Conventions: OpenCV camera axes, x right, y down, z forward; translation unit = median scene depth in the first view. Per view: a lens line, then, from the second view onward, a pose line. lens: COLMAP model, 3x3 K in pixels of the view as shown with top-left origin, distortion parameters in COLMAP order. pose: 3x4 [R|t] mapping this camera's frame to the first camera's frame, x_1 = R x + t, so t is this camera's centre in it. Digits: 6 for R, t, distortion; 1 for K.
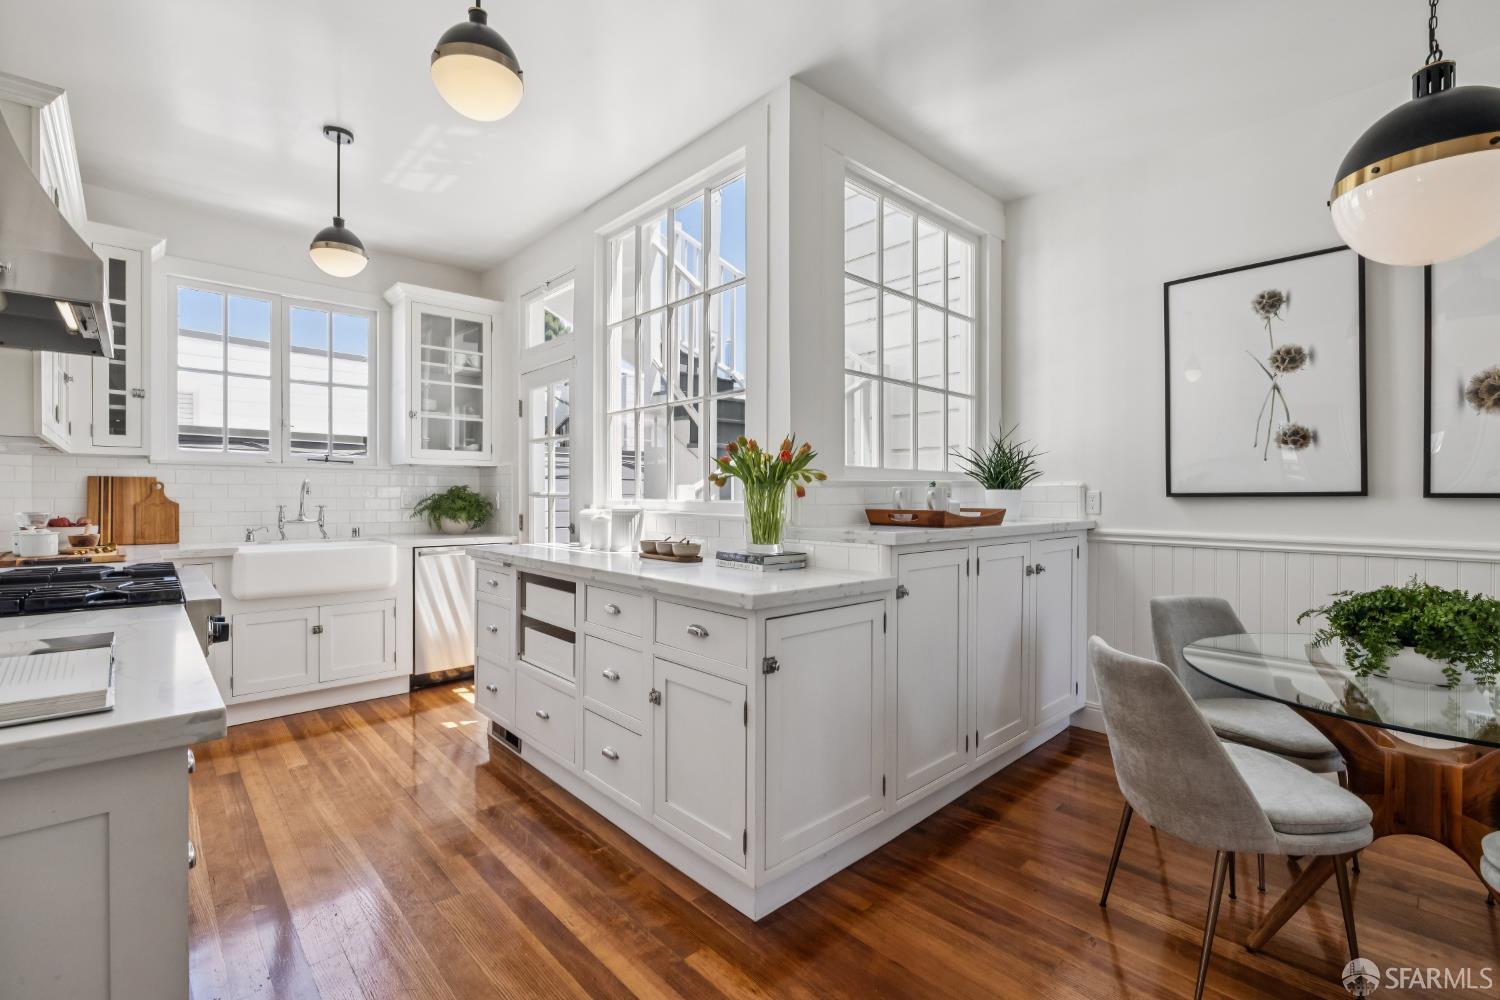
lens RADIAL K [[673.6, 0, 755.7], [0, 673.6, 498.1], [0, 0, 1]] dist [-0.000089, 0.000593]
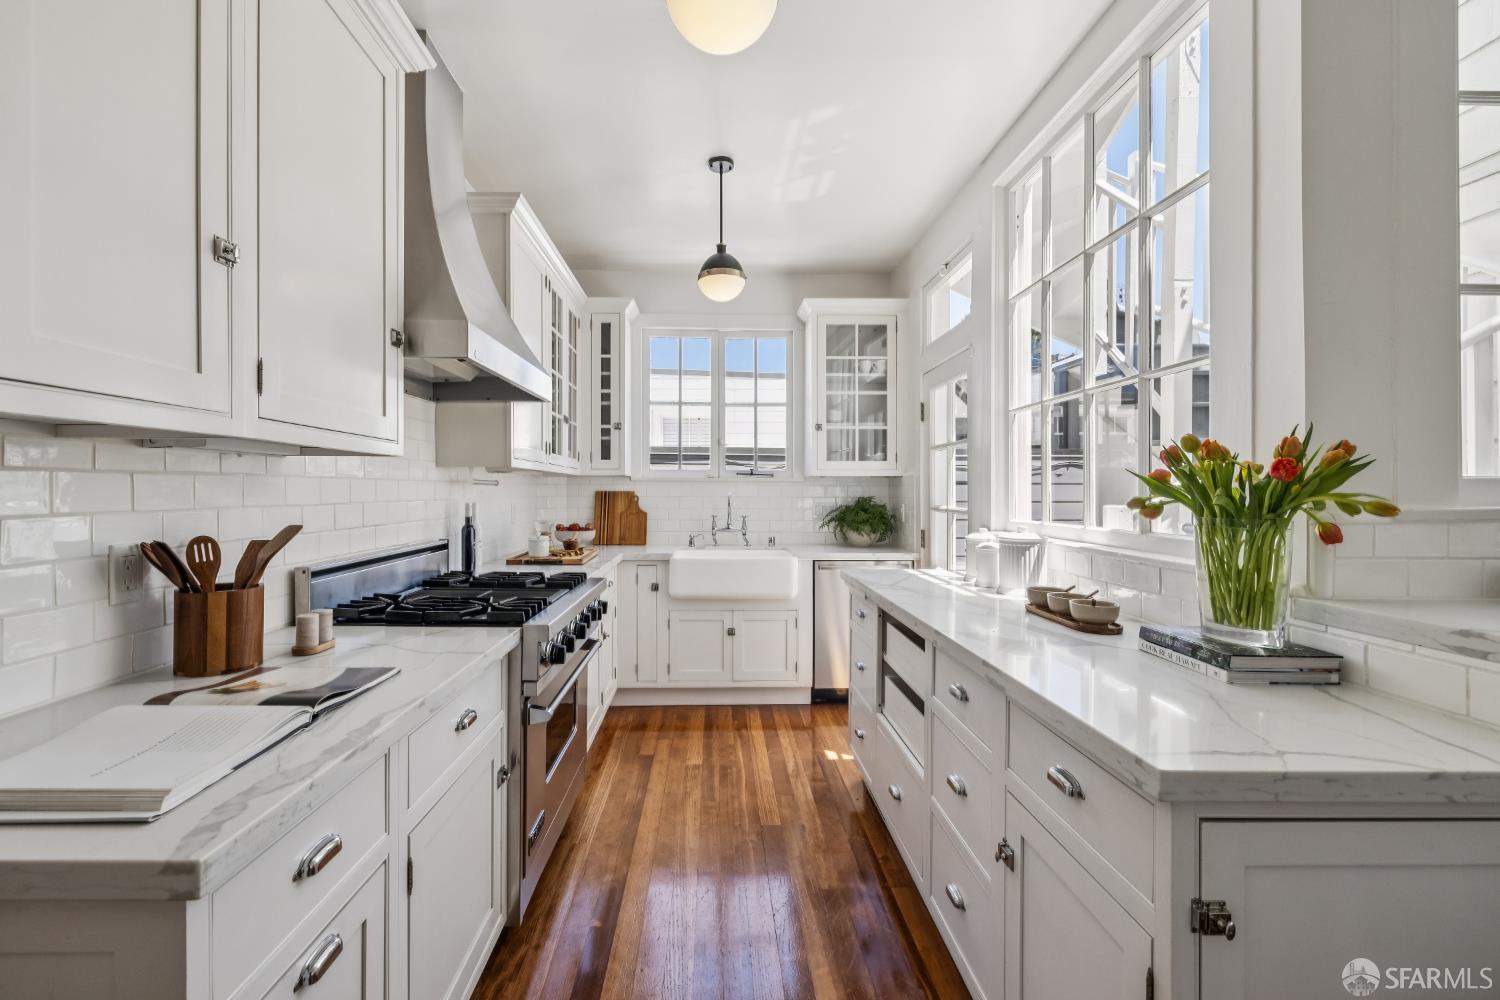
lens RADIAL K [[647.5, 0, 719.3], [0, 647.5, 490.8], [0, 0, 1]] dist [-0.000946, -0.000140]
pose [[0.741716, -0.000662, -0.670714, 0.040713], [-0.003916, 0.999978, -0.005317, -0.030246], [0.670703, 0.006571, 0.741697, 0.243339]]
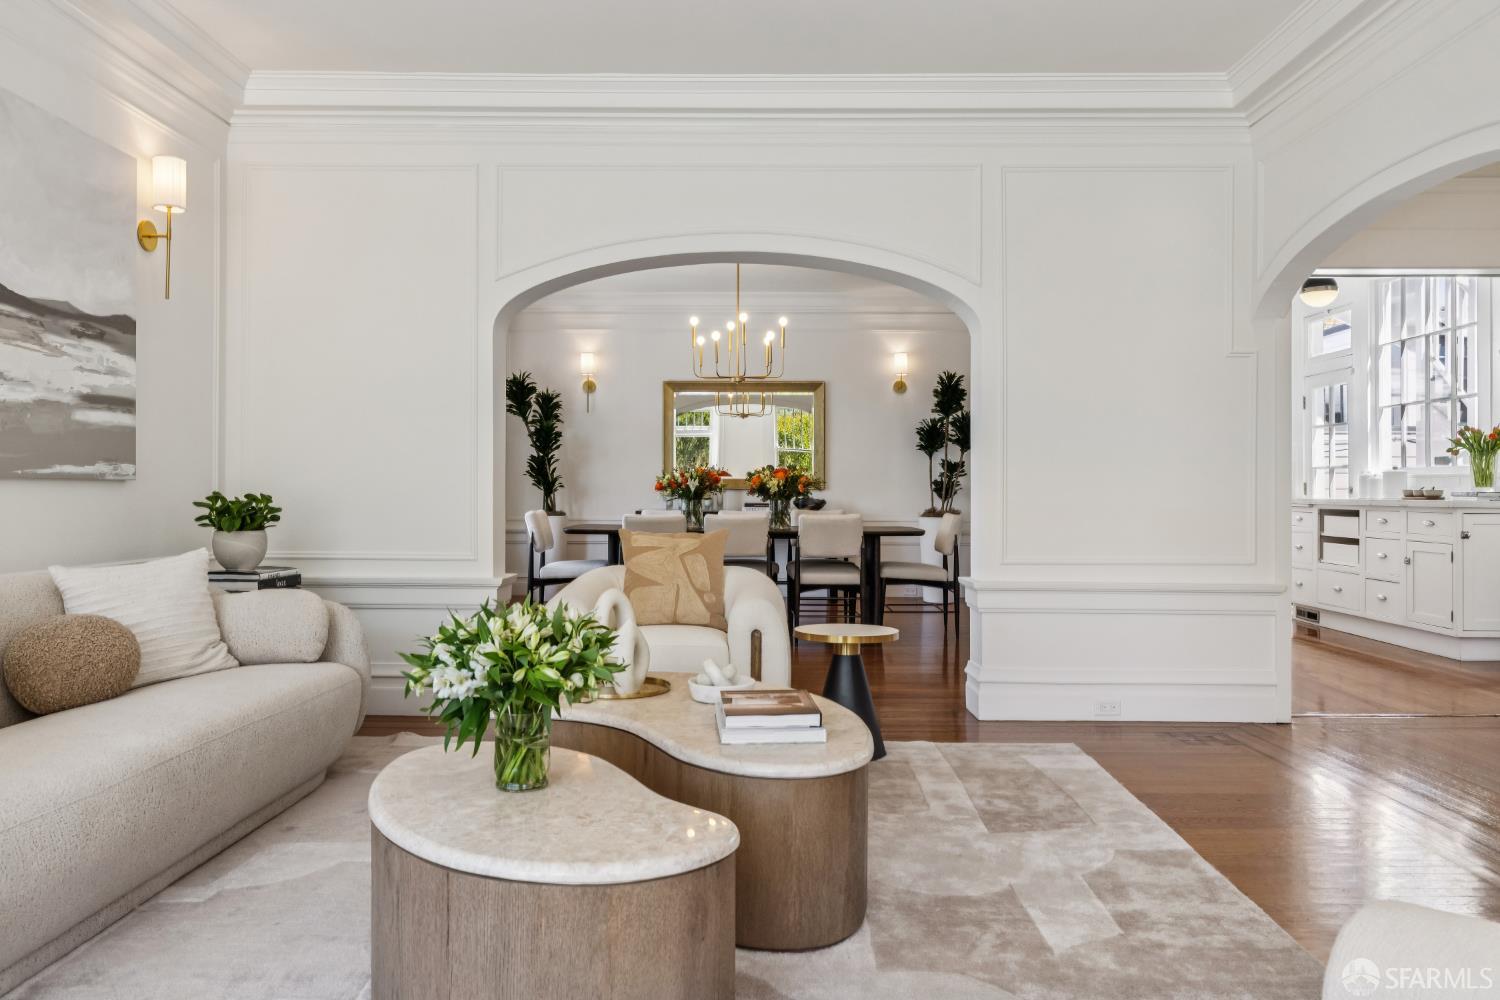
lens RADIAL K [[1123.5, 0, 745.3], [0, 1123.5, 496.5], [0, 0, 1]] dist [0.037716, -0.001346]
pose [[0.749313, -0.001587, -0.662214, 0.415247], [0.001845, 0.999998, -0.000310, 0.069334], [0.662213, -0.000990, 0.749315, -1.910445]]
